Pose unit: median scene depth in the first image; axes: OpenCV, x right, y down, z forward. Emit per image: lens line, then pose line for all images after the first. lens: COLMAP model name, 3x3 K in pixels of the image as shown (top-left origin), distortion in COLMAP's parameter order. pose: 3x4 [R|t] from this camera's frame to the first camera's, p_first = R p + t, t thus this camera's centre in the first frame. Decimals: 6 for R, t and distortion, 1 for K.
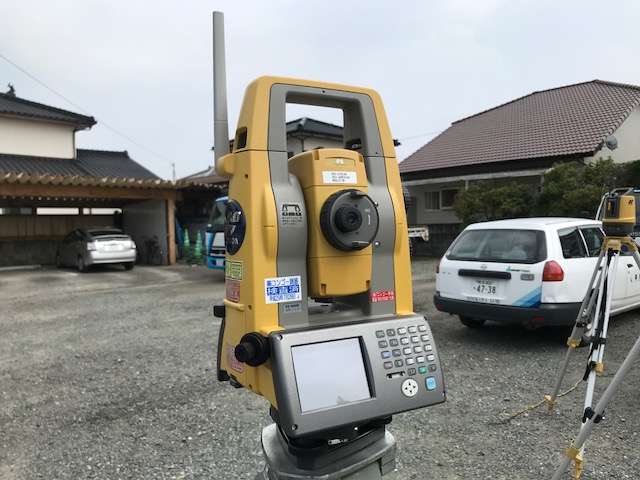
lens RADIAL K [[530.8, 0, 322.0], [0, 530.8, 241.9], [0, 0, 1]] dist [0.011533, 0.005219]
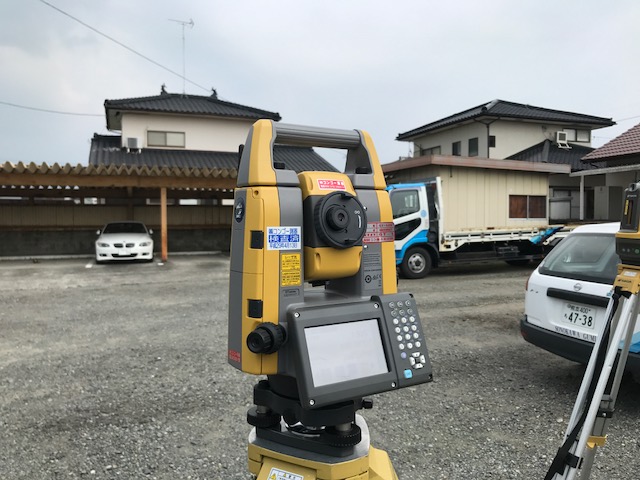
lens RADIAL K [[530.8, 0, 322.0], [0, 530.8, 241.9], [0, 0, 1]] dist [0.011533, 0.005219]
pose [[0.923719, 0.033233, -0.381626, 0.137268], [-0.026454, 0.999385, 0.022998, -0.010820], [0.382156, -0.011148, 0.924031, 0.115716]]
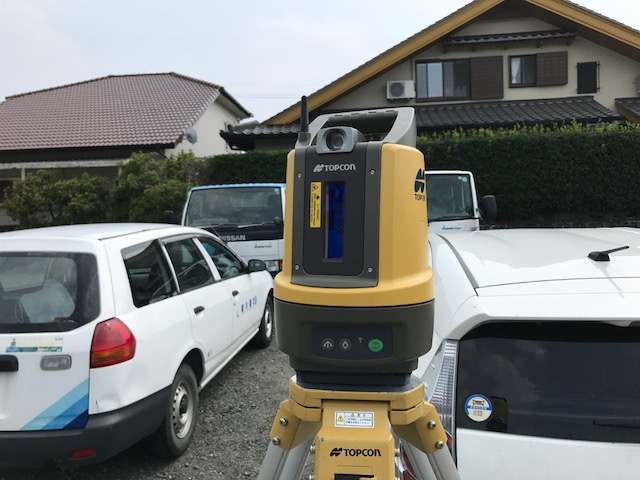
lens RADIAL K [[530.8, 0, 322.0], [0, 530.8, 241.9], [0, 0, 1]] dist [0.011533, 0.005219]
pose [[0.739270, -0.043021, 0.672034, 0.127397], [0.039501, 0.999009, 0.020500, -0.017404], [-0.672250, 0.011391, 0.740237, 0.259151]]
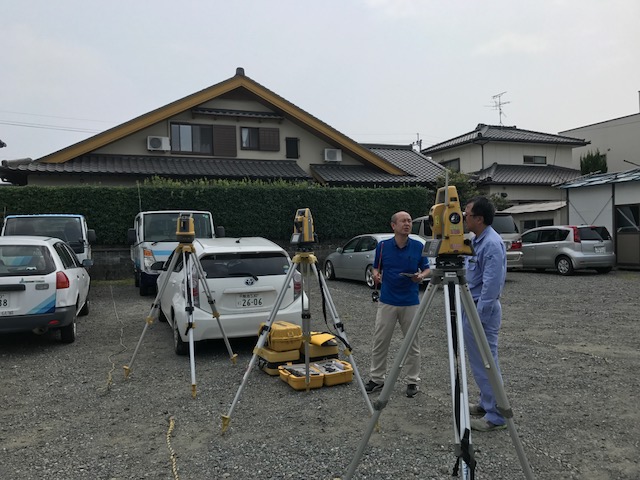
lens RADIAL K [[530.8, 0, 322.0], [0, 530.8, 241.9], [0, 0, 1]] dist [0.011533, 0.005219]
pose [[0.358500, 0.004185, 0.933520, -0.227724], [0.042468, 0.998882, -0.020787, 0.009995], [-0.932563, 0.047097, 0.357922, 0.018799]]
